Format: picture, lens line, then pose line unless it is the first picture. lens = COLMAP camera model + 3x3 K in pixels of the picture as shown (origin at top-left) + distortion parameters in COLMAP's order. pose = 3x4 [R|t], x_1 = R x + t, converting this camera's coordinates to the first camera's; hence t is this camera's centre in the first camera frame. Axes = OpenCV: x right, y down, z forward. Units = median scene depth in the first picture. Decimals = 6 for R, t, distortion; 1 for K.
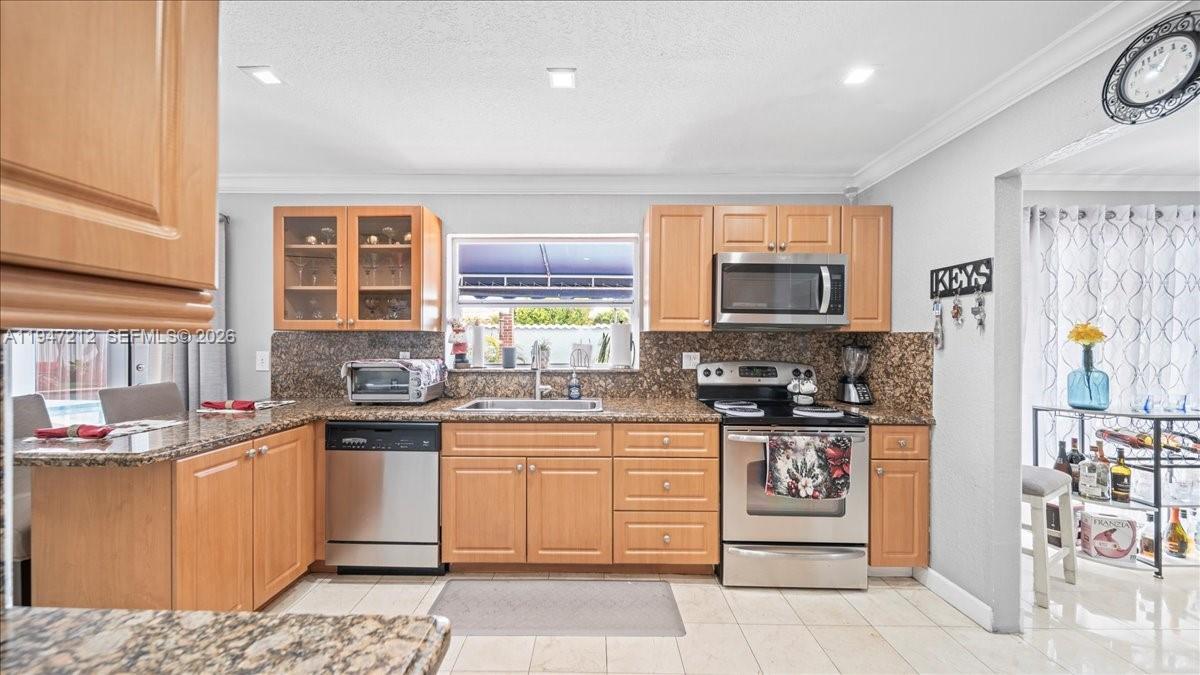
lens RADIAL K [[428.2, 0, 602.2], [0, 428.2, 341.9], [0, 0, 1]] dist [-0.001311, -0.000103]
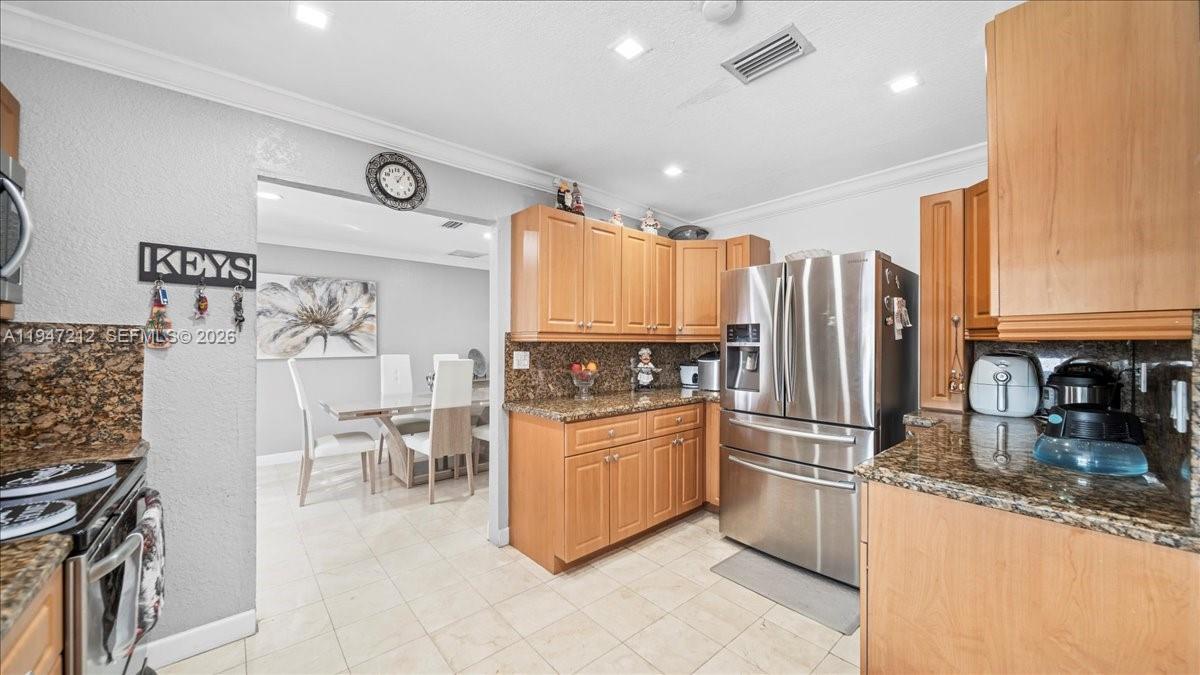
lens RADIAL K [[428.2, 0, 602.2], [0, 428.2, 341.9], [0, 0, 1]] dist [-0.001311, -0.000103]
pose [[-0.643281, 0.000325, 0.765630, -0.318336], [-0.004596, 0.999980, -0.004286, 0.004467], [-0.765616, -0.006276, -0.643267, 0.889258]]
